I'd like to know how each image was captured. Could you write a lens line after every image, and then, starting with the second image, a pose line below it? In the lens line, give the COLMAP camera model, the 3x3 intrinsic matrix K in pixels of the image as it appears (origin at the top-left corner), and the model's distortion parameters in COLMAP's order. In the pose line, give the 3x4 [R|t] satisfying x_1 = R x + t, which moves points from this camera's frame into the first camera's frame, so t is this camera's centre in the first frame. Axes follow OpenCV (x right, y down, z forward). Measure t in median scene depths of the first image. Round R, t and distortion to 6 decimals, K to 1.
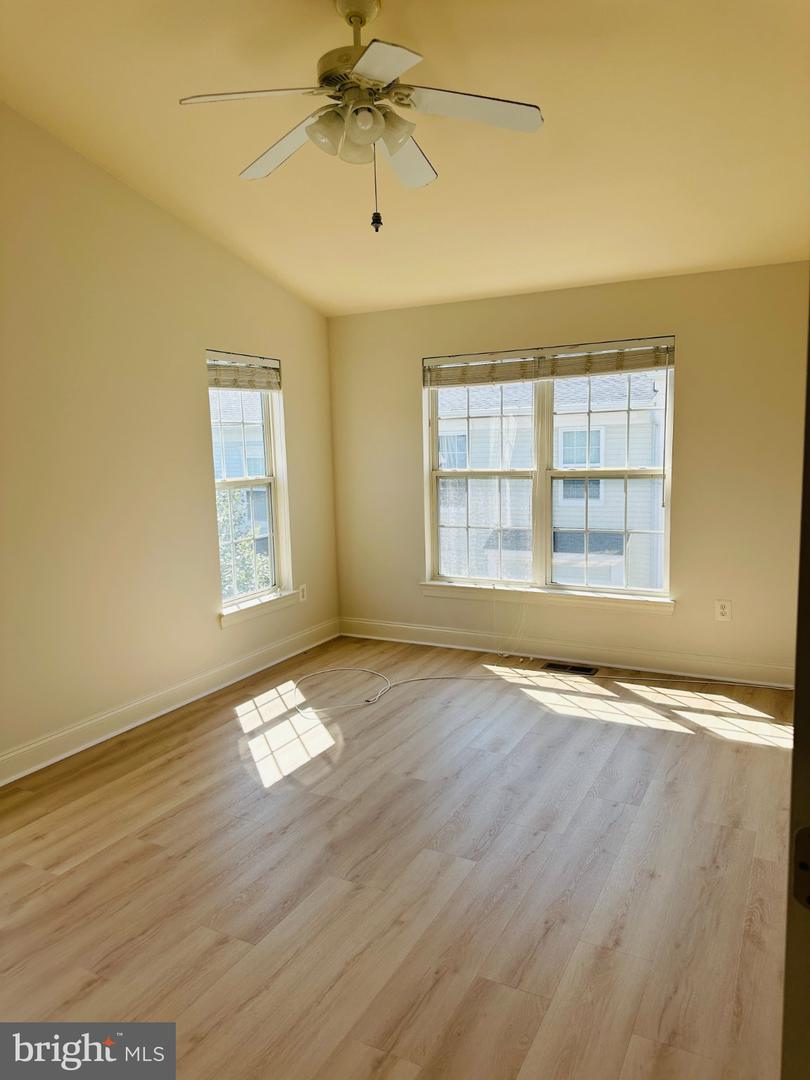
lens RADIAL K [[745.0, 0, 406.5], [0, 745.0, 517.1], [0, 0, 1]] dist [0.049218, 0.000291]
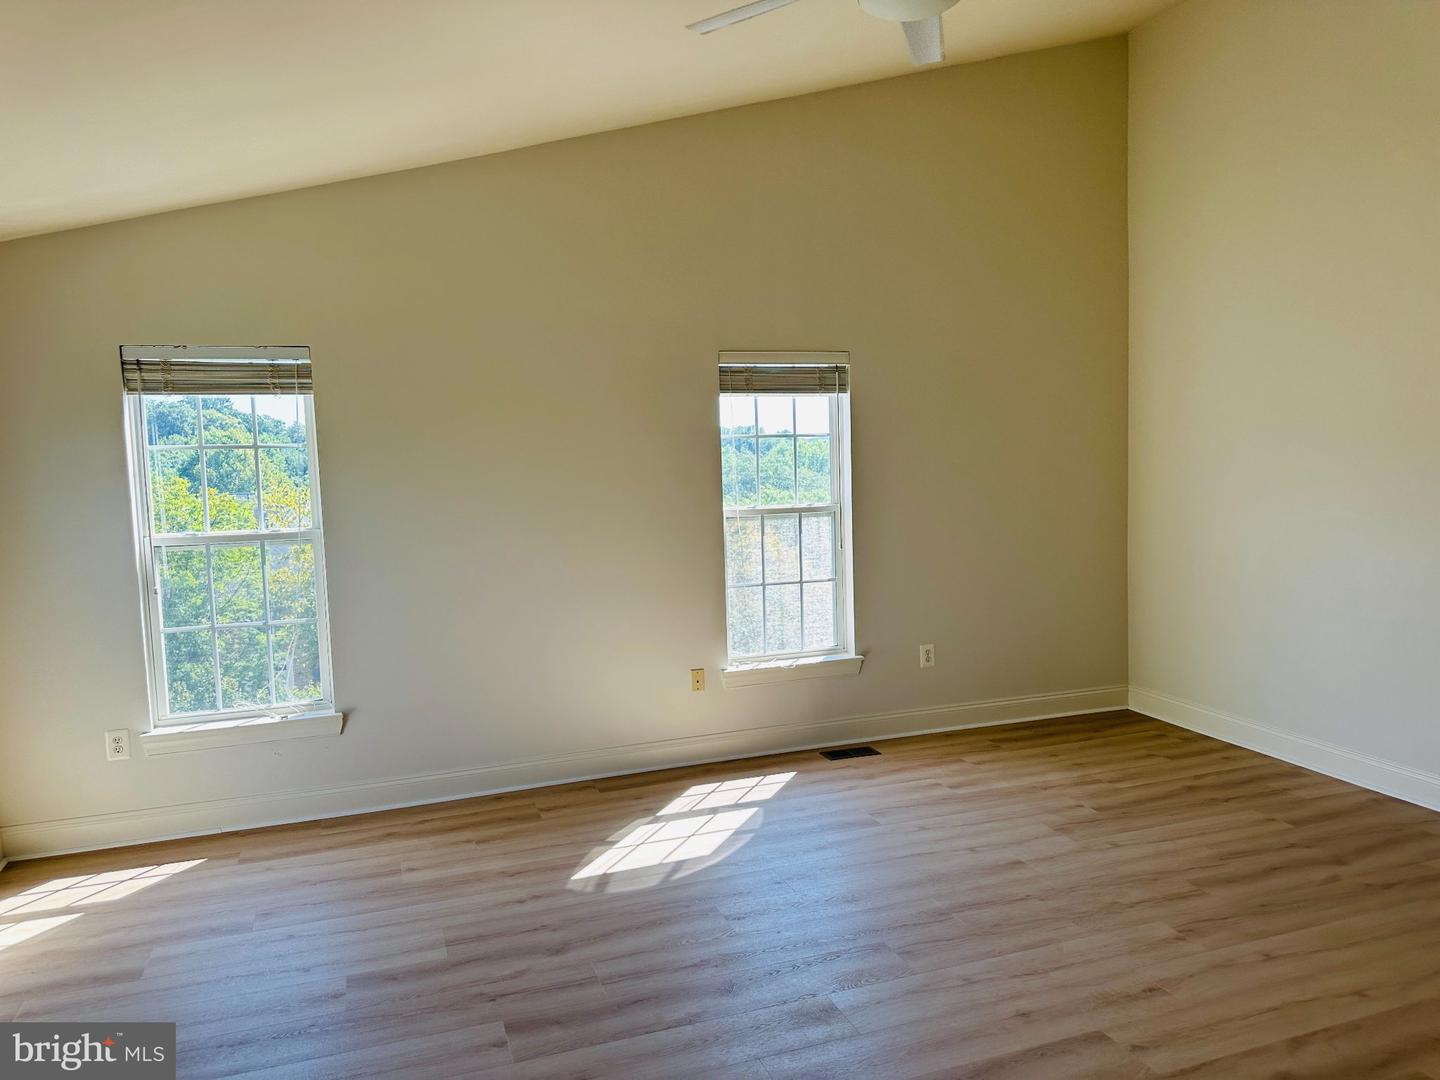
lens RADIAL K [[995.9, 0, 720.0], [0, 995.9, 540.0], [0, 0, 1]] dist [0.104164, -0.160308]
pose [[0.735112, 0.069144, -0.674411, 0.522711], [-0.069137, 0.997245, 0.026883, -0.045851], [0.674412, 0.026865, 0.737867, 0.211497]]
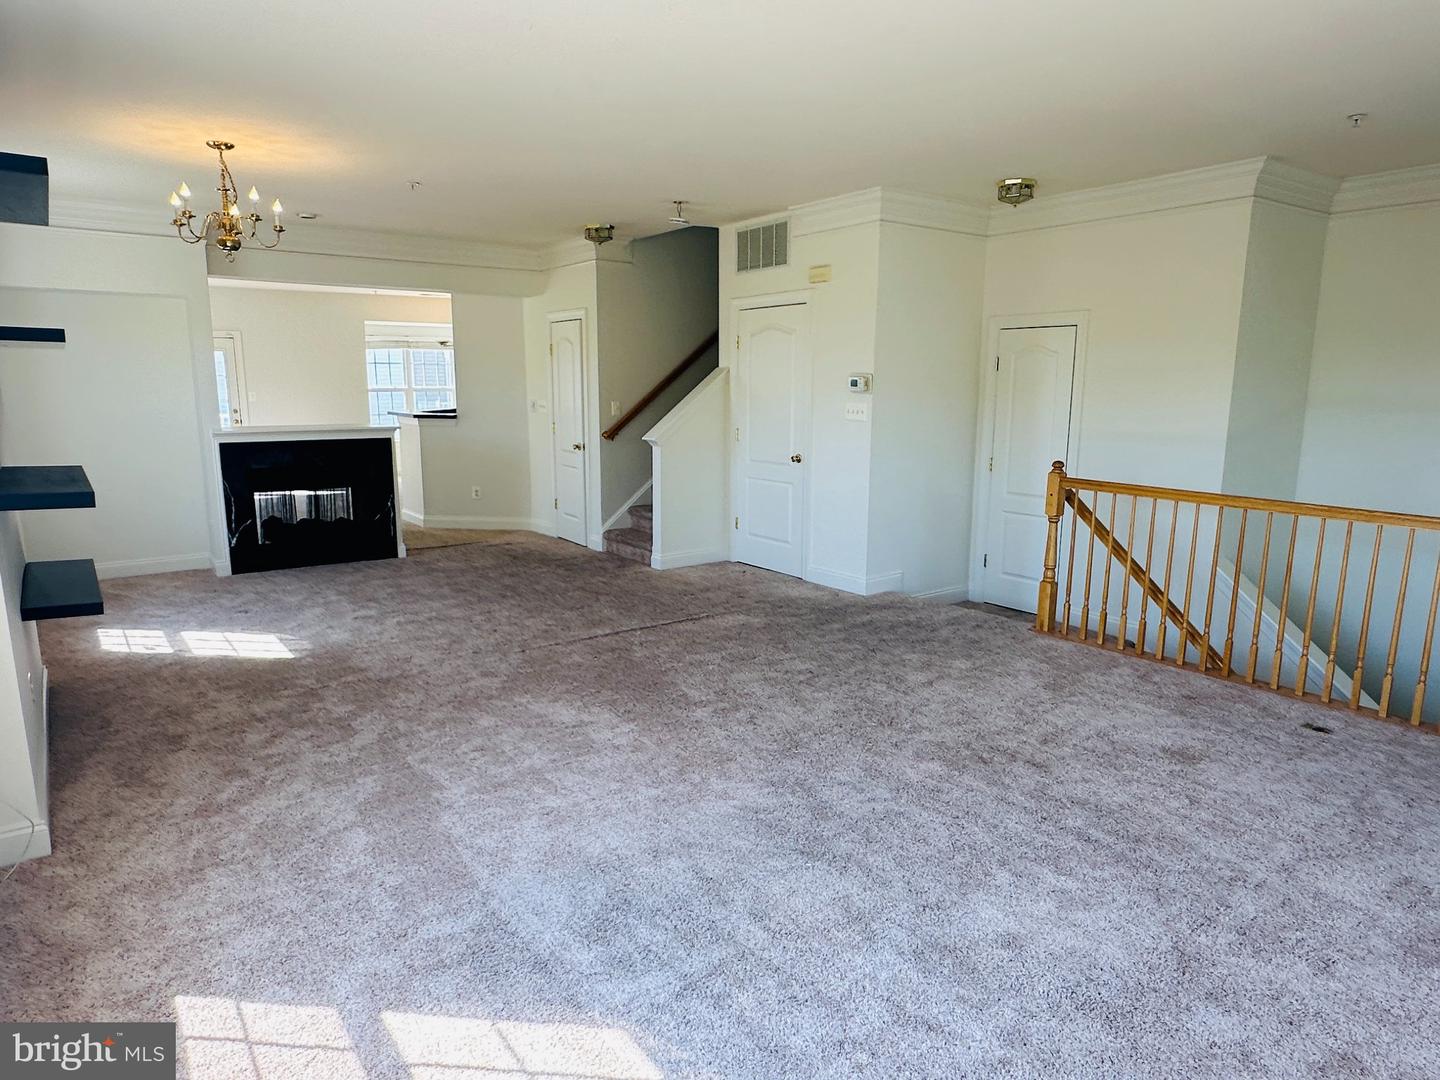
lens RADIAL K [[899.1, 0, 720.0], [0, 899.1, 540.0], [0, 0, 1]] dist [-0.001683, 0.000612]
pose [[0.439217, -0.115479, 0.890928, -0.907619], [0.077419, 0.992880, 0.090527, 0.073838], [-0.895039, 0.029214, 0.445030, -0.219966]]
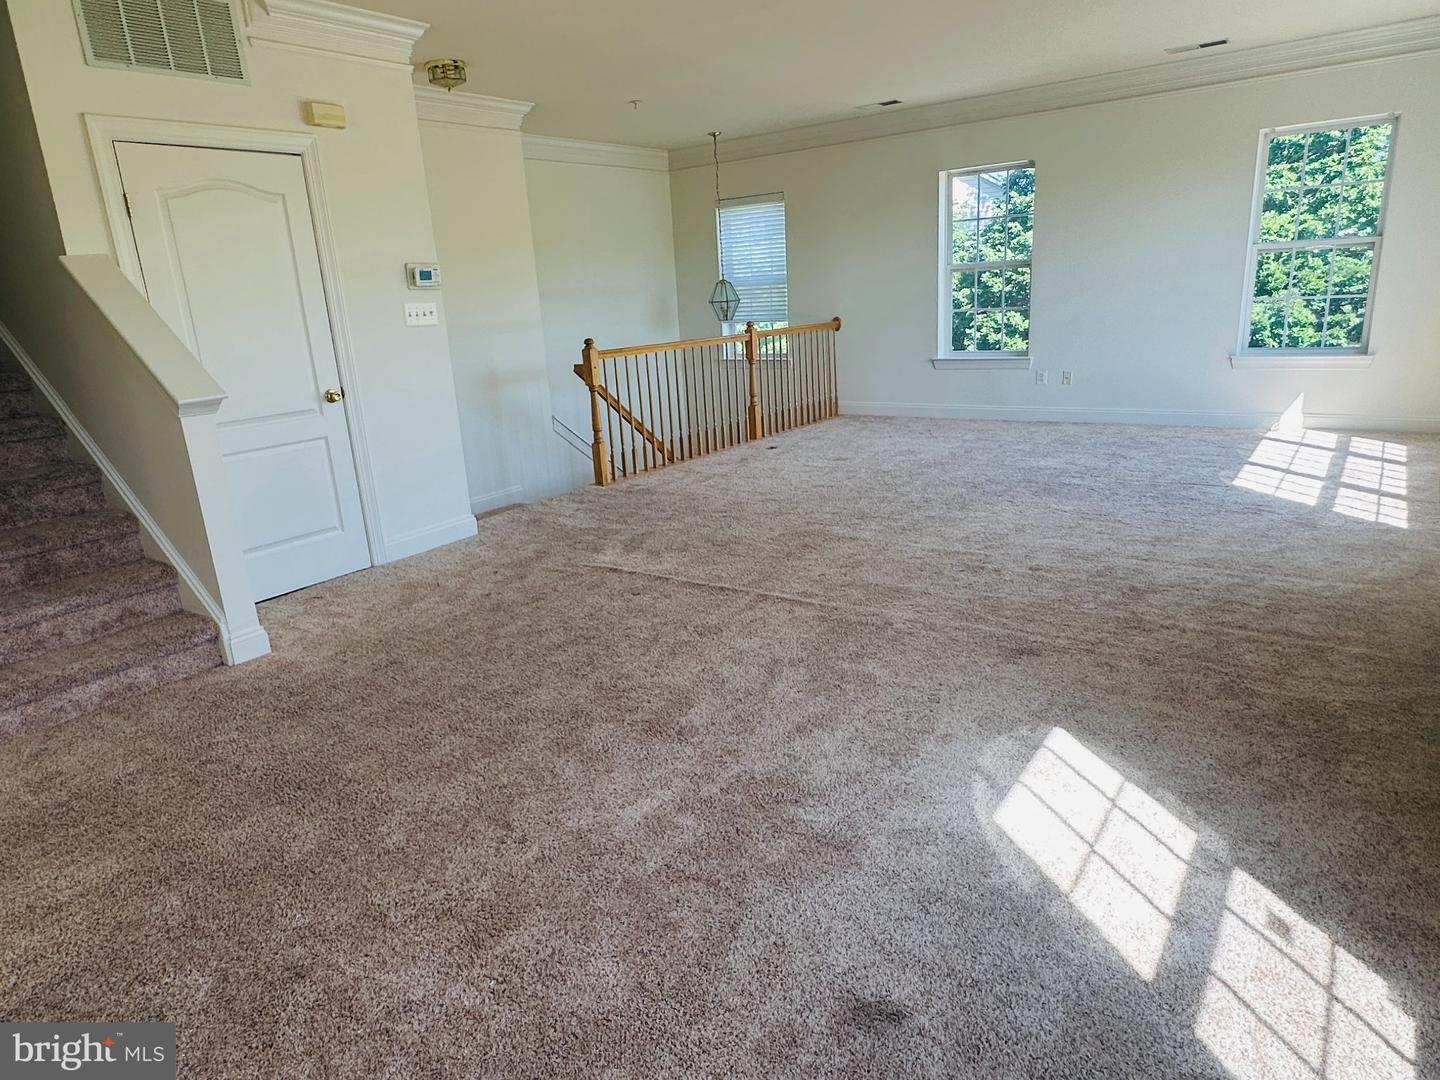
lens RADIAL K [[899.1, 0, 720.0], [0, 899.1, 540.0], [0, 0, 1]] dist [-0.001683, 0.000612]
pose [[-0.988289, 0.058183, 0.141066, -0.005195], [0.107351, 0.922099, 0.371766, -0.102420], [-0.108446, 0.382556, -0.917546, 1.336923]]
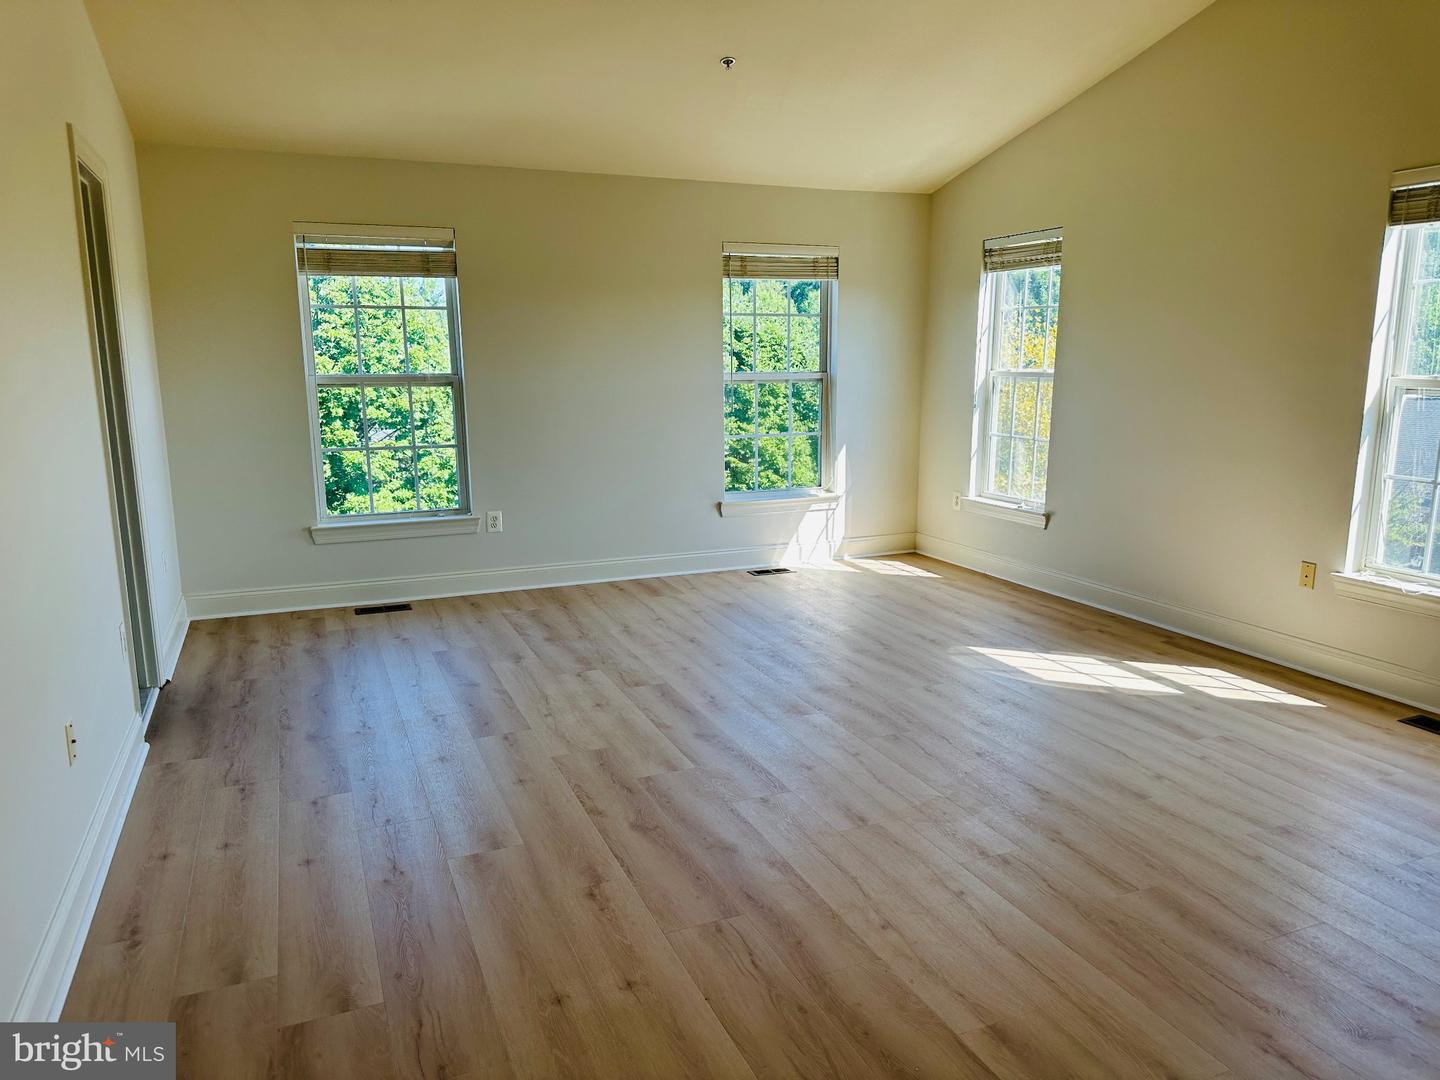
lens RADIAL K [[1022.7, 0, 720.0], [0, 1022.7, 540.0], [0, 0, 1]] dist [0.049320, -0.001810]
pose [[-0.628008, 0.180157, -0.757067, 0.891848], [-0.057927, 0.959313, 0.276338, -0.139675], [0.776048, 0.217397, -0.592020, 1.228570]]
